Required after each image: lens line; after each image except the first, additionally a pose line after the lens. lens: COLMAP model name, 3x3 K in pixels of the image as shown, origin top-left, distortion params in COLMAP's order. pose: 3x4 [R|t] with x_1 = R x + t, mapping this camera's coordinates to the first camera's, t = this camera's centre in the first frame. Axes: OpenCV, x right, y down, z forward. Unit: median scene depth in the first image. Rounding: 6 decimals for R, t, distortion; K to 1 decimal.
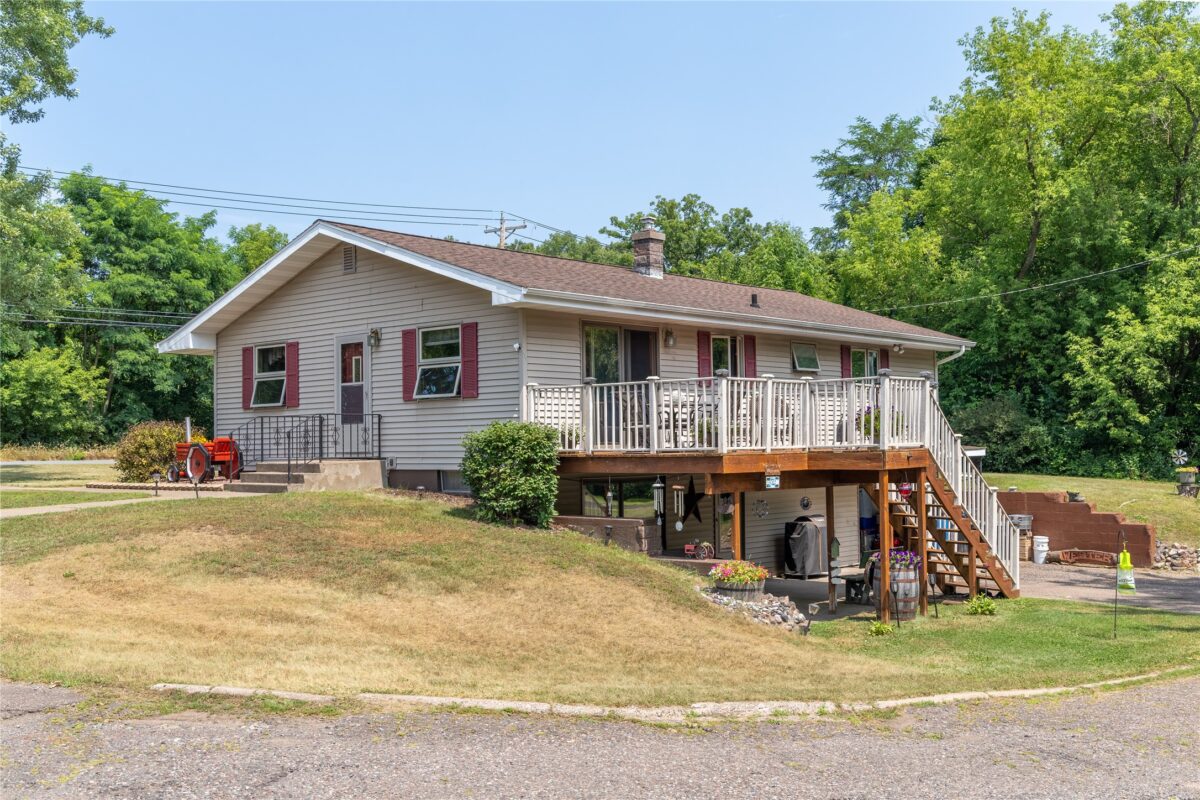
lens RADIAL K [[1264.0, 0, 600.0], [0, 1264.0, 400.0], [0, 0, 1]] dist [0.006215, 0.003961]
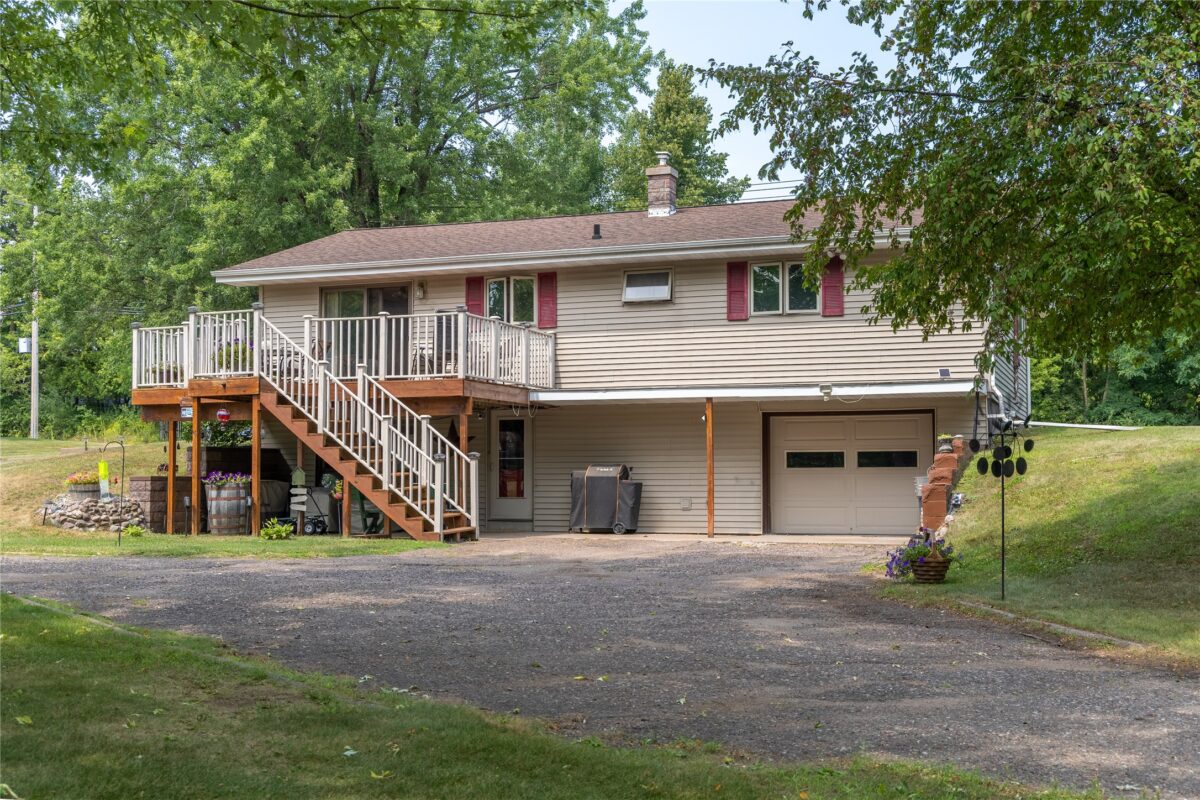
lens RADIAL K [[1456.6, 0, 600.0], [0, 1456.6, 400.0], [0, 0, 1]] dist [-0.005135, -0.003325]
pose [[0.375165, -0.044513, -0.925889, 1.216097], [0.032286, 0.998868, -0.034939, 0.089539], [0.926396, -0.016785, 0.376177, 0.666238]]
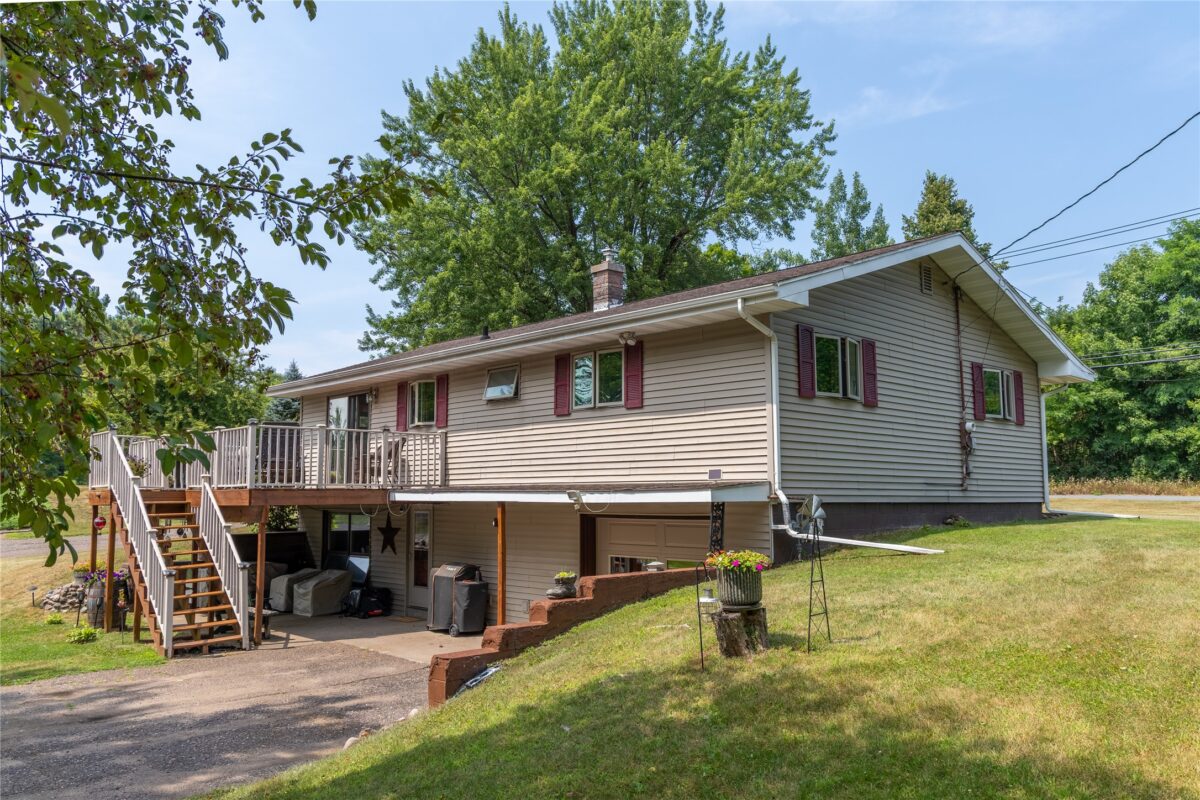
lens RADIAL K [[937.7, 0, 600.0], [0, 937.7, 400.0], [0, 0, 1]] dist [-0.002738, -0.001764]
pose [[-0.083742, -0.089978, -0.992417, 0.903466], [0.043349, 0.994643, -0.093837, 0.047214], [0.995544, -0.050878, -0.079393, 1.263581]]
